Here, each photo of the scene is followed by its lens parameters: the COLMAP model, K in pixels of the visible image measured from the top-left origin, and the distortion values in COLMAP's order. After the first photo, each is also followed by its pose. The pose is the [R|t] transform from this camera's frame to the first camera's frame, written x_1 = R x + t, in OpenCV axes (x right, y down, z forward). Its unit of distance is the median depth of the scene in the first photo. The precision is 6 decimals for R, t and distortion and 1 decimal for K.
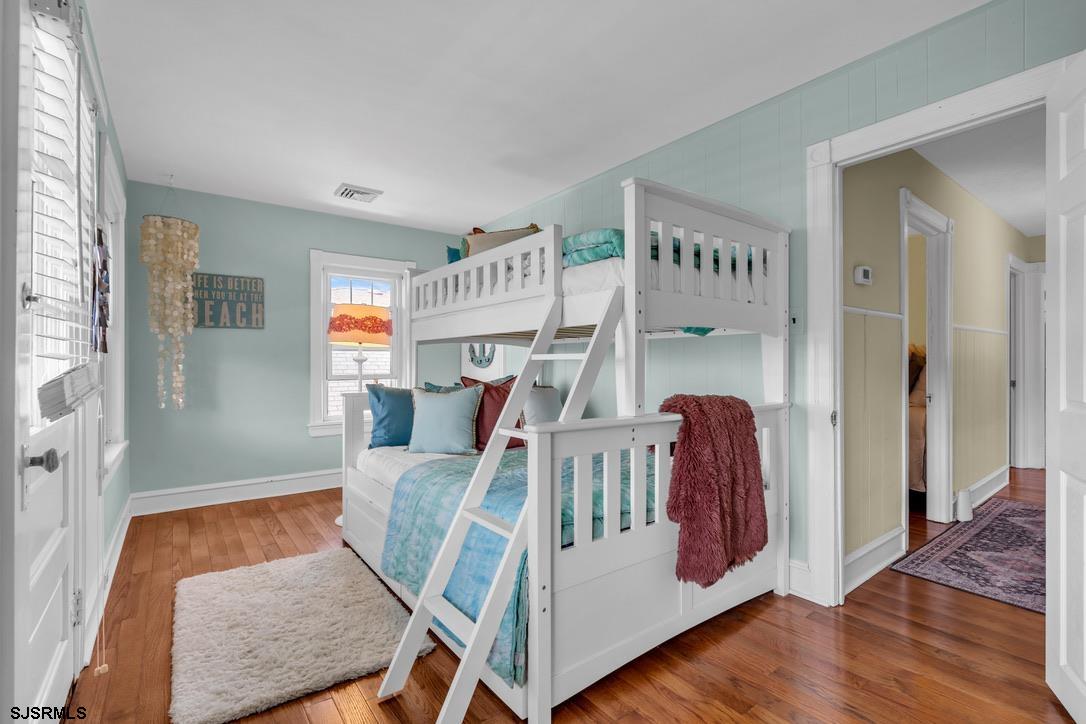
lens RADIAL K [[496.0, 0, 546.2], [0, 496.0, 363.6], [0, 0, 1]] dist [-0.002549, -0.000124]
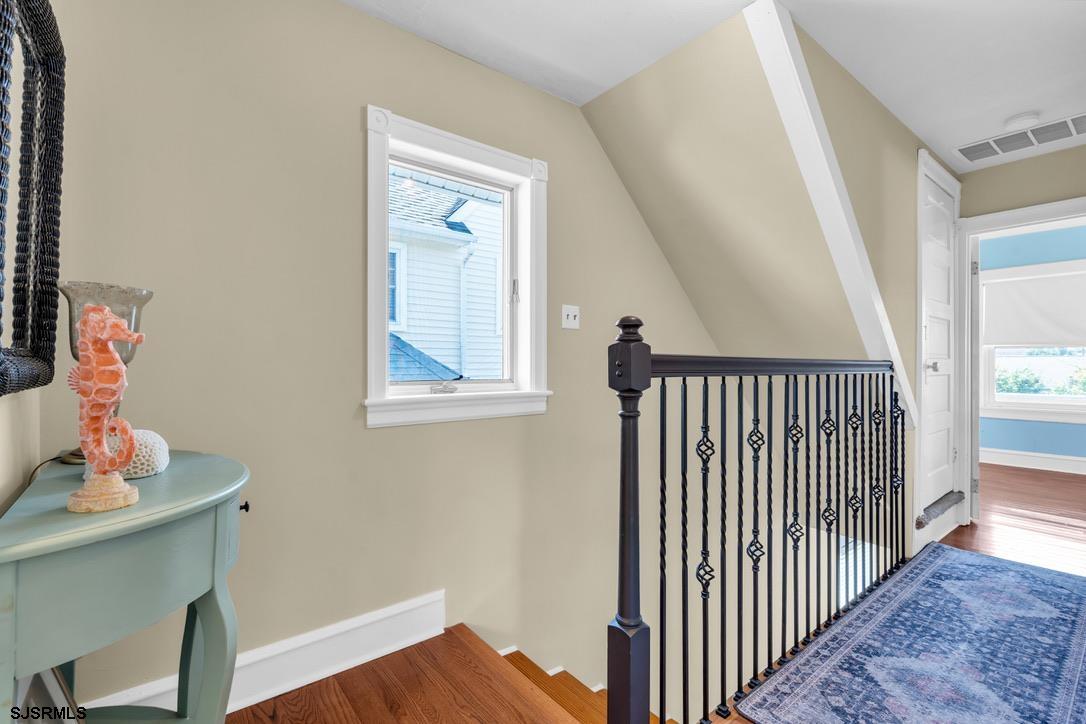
lens RADIAL K [[496.0, 0, 546.2], [0, 496.0, 363.6], [0, 0, 1]] dist [-0.002549, -0.000124]
pose [[-0.999598, -0.000686, -0.028356, 1.754279], [-0.000553, 0.999989, -0.004710, -0.001521], [0.028359, -0.004693, -0.999587, 1.834874]]
